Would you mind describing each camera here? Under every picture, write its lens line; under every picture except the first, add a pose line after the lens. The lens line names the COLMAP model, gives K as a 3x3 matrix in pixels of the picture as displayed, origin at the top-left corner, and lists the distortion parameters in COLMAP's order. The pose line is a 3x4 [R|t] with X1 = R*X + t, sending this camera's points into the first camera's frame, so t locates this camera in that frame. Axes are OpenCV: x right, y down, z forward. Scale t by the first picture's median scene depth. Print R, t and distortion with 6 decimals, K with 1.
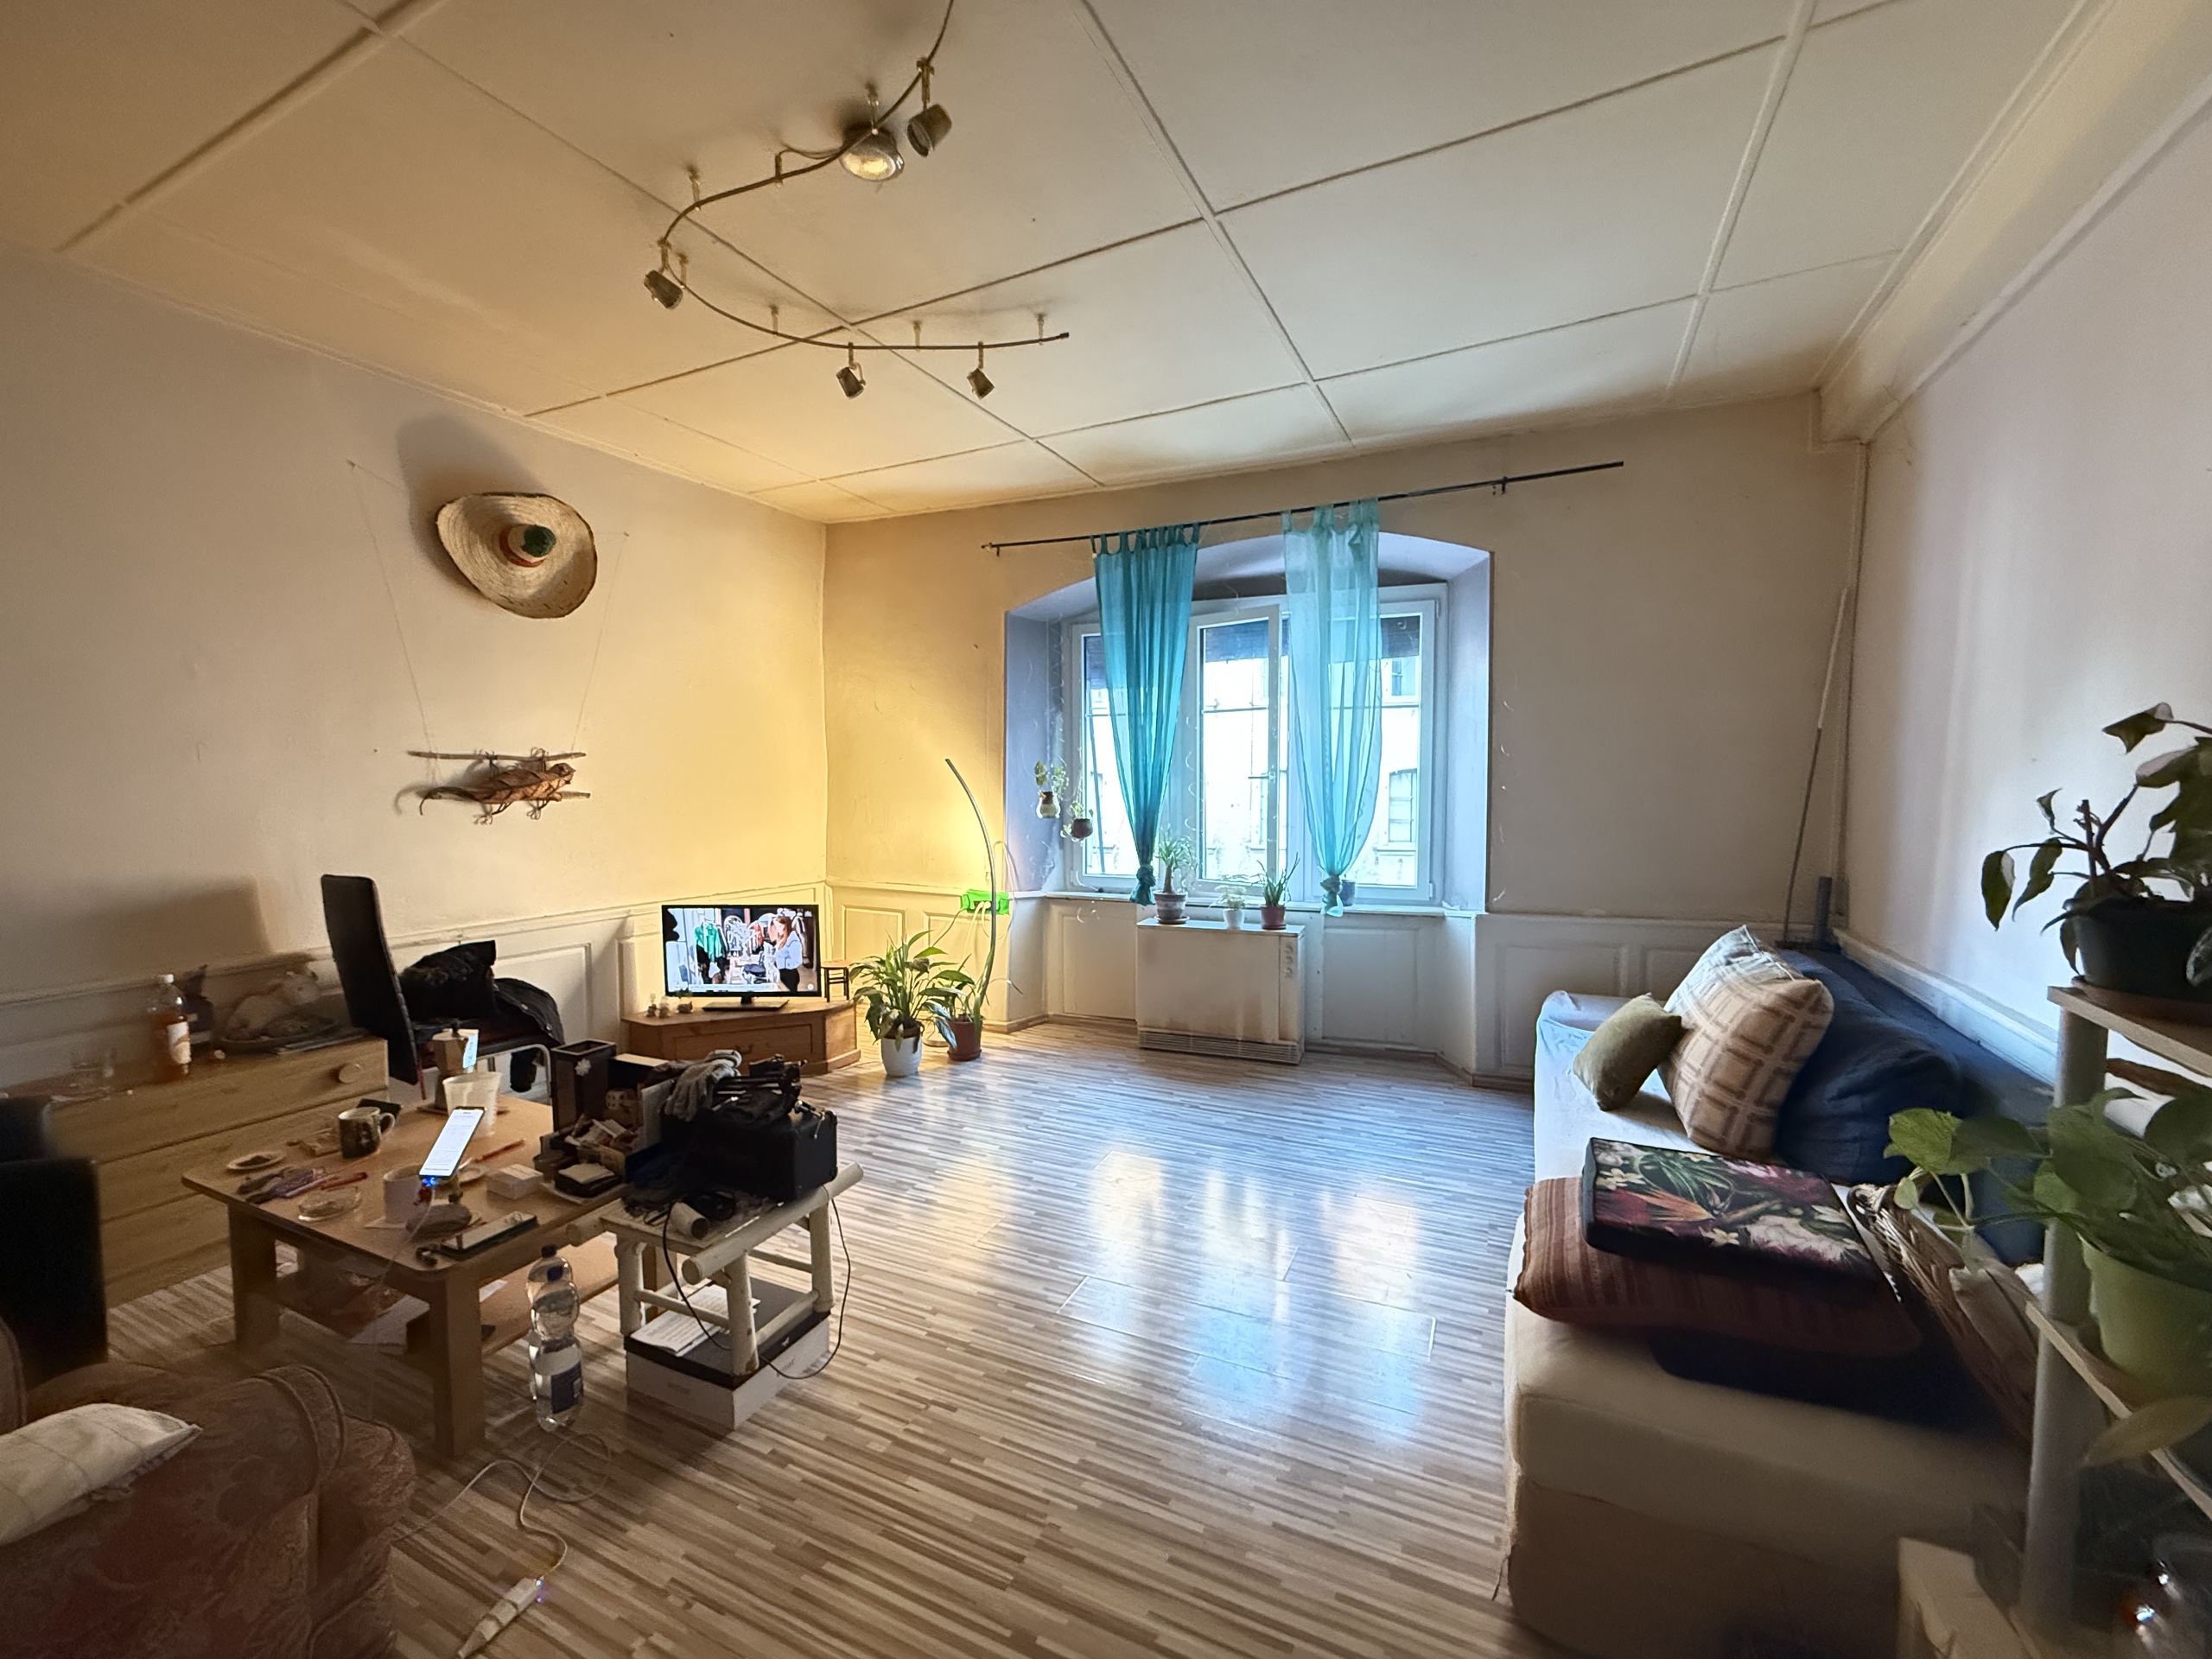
lens RADIAL K [[882.8, 0, 1099.7], [0, 882.8, 830.2], [0, 0, 1]] dist [-0.000424, 0.000073]
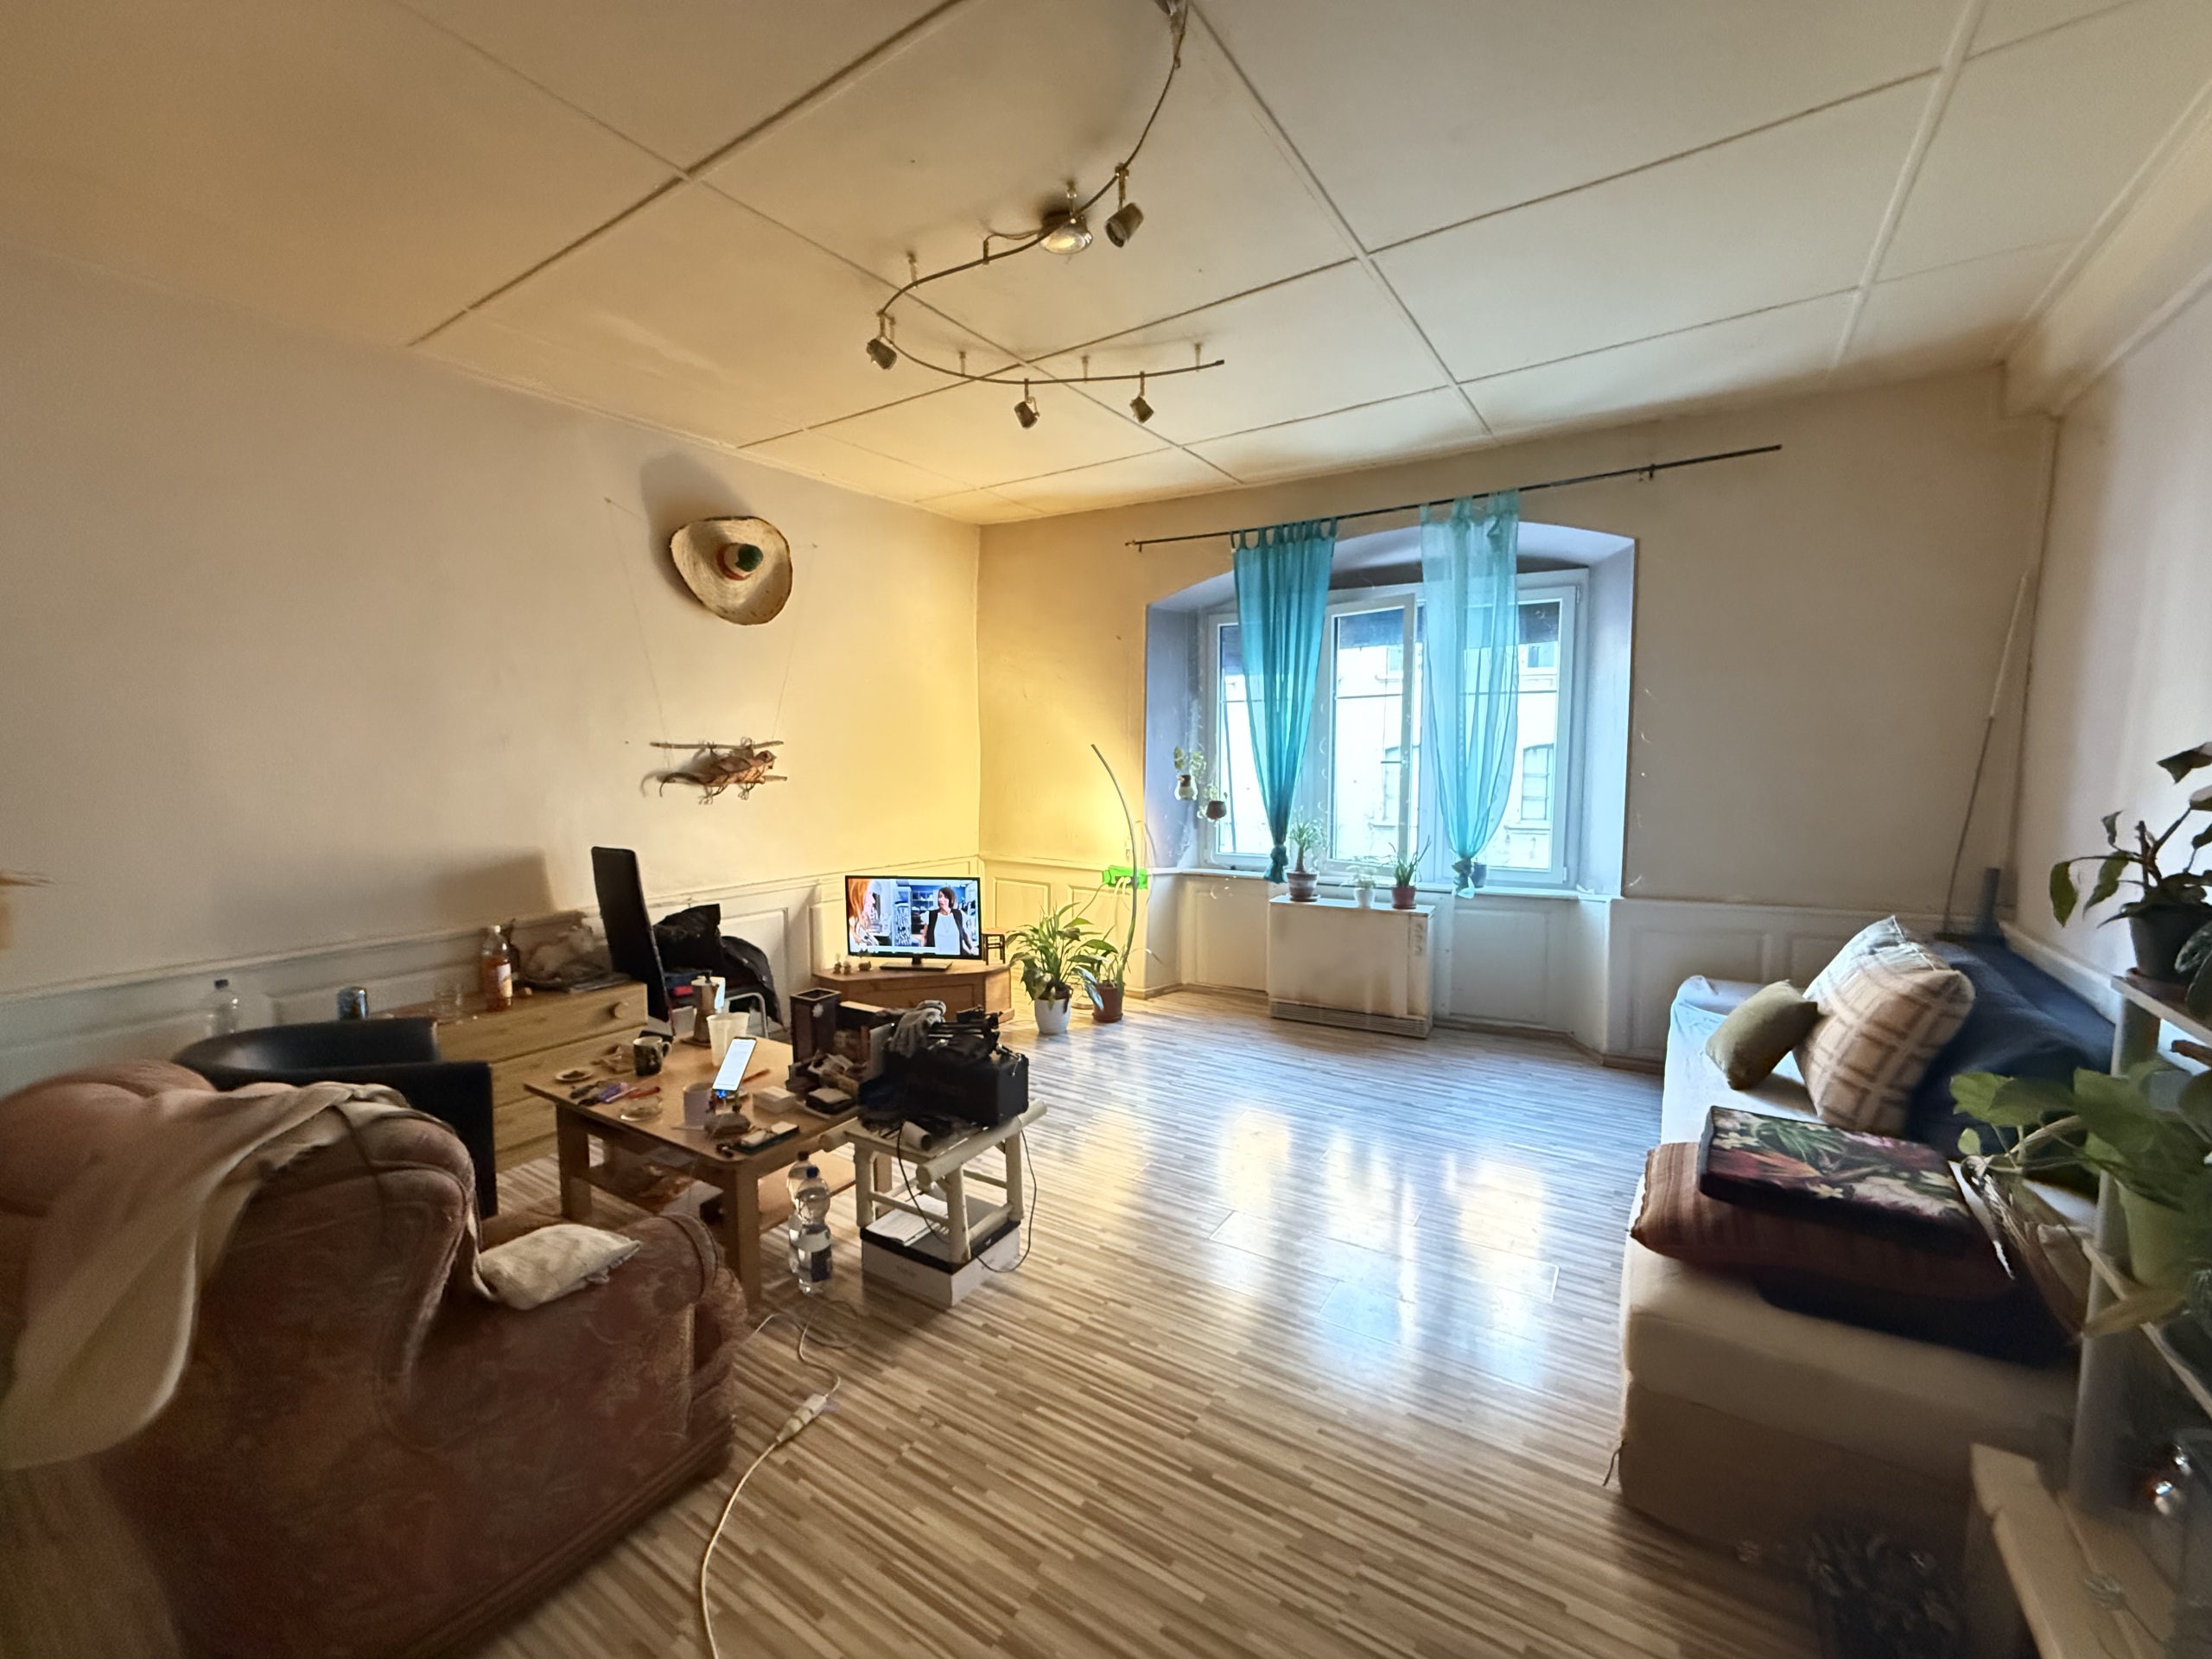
lens RADIAL K [[882.8, 0, 1099.7], [0, 882.8, 830.2], [0, 0, 1]] dist [-0.000424, 0.000073]
pose [[0.991706, 0.010828, -0.128072, -0.042469], [-0.006888, 0.999490, 0.031166, -0.016259], [0.128344, -0.030026, 0.991275, -0.120674]]
